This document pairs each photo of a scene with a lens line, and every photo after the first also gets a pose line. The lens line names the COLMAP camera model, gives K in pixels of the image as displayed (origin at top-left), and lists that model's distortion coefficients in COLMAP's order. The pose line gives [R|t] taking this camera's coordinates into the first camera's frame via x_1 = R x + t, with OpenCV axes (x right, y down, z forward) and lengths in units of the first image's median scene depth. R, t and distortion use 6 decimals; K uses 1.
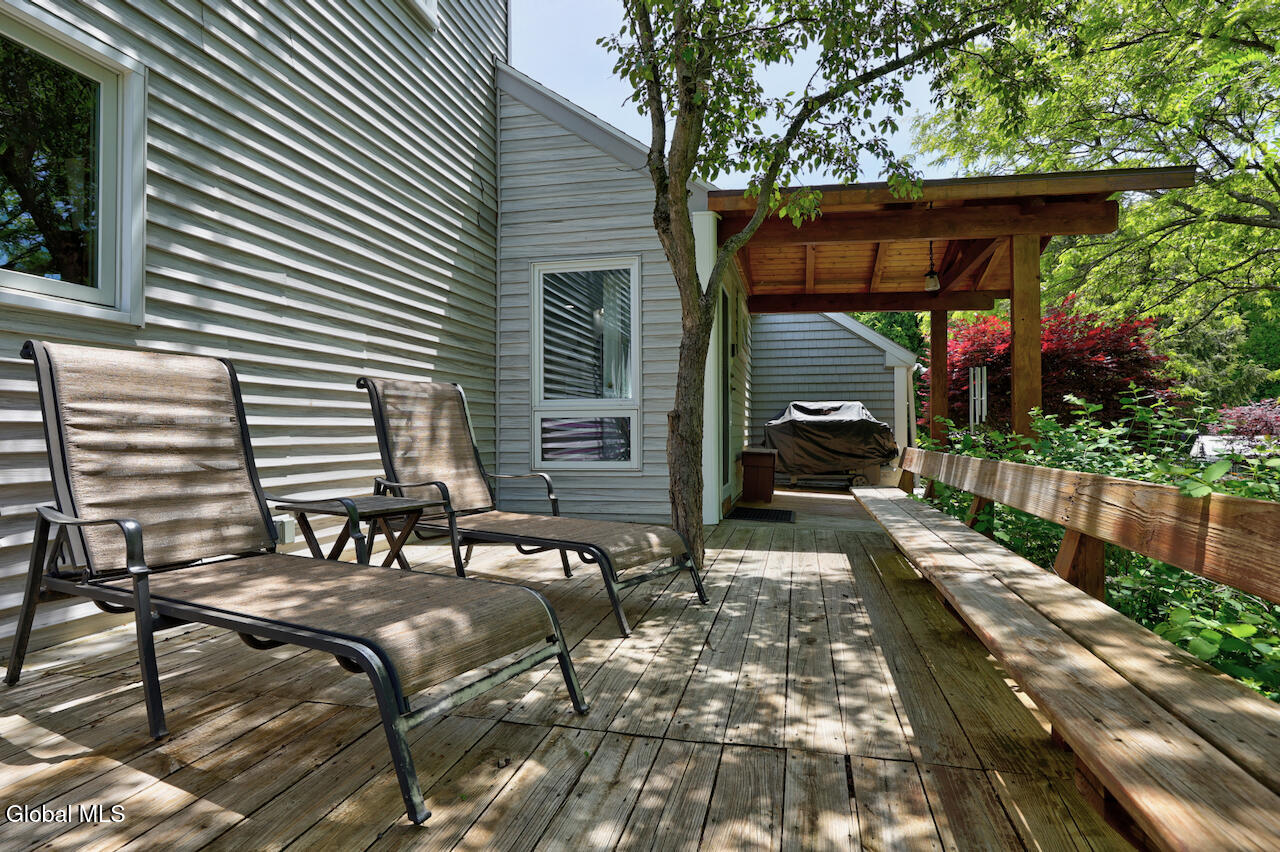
lens RADIAL K [[691.2, 0, 639.4], [0, 691.2, 427.5], [0, 0, 1]] dist [-0.003011, -0.000206]
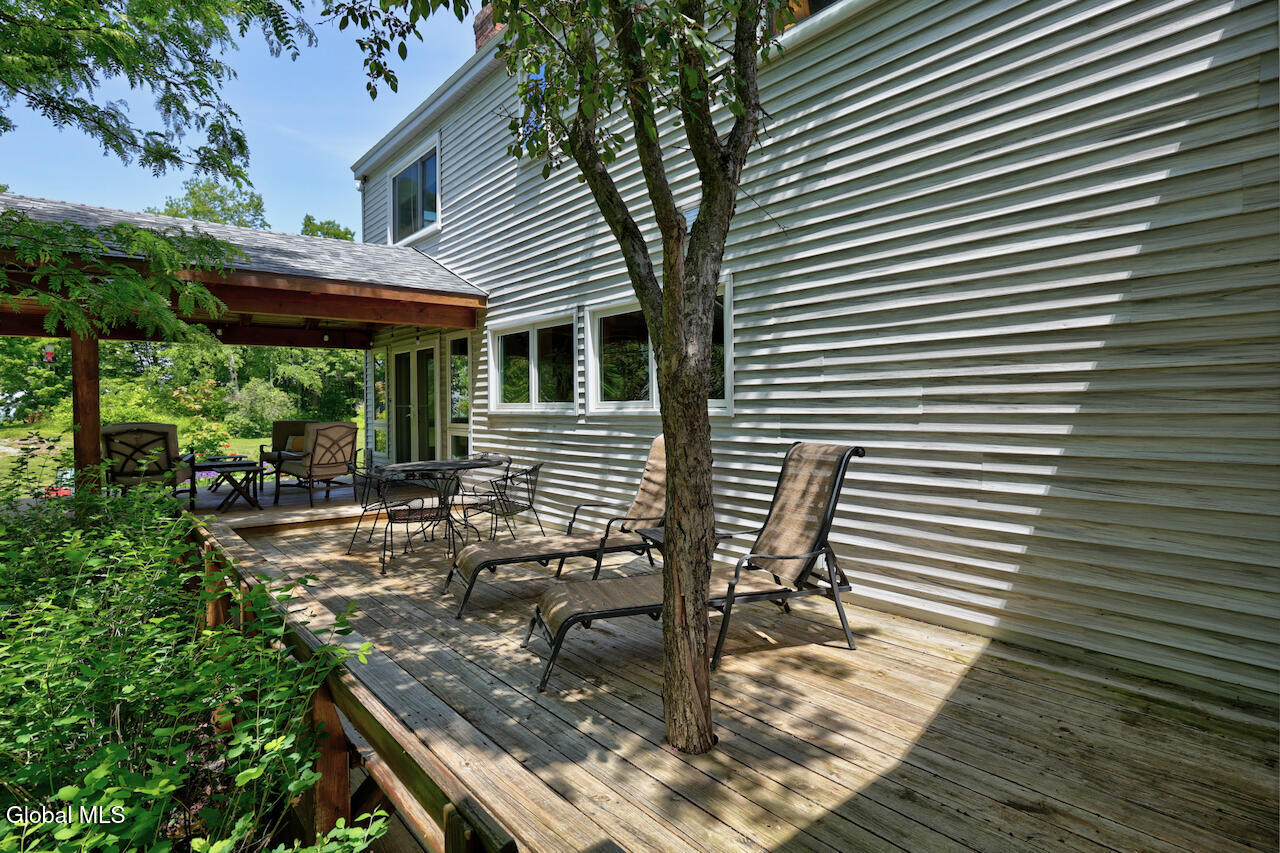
lens RADIAL K [[691.2, 0, 639.0], [0, 691.2, 419.8], [0, 0, 1]] dist [-0.003011, -0.000206]
pose [[-0.623075, 0.022887, -0.781827, 0.968630], [0.016440, 0.999734, 0.016164, -0.188909], [0.781989, -0.002782, -0.623286, 2.153794]]
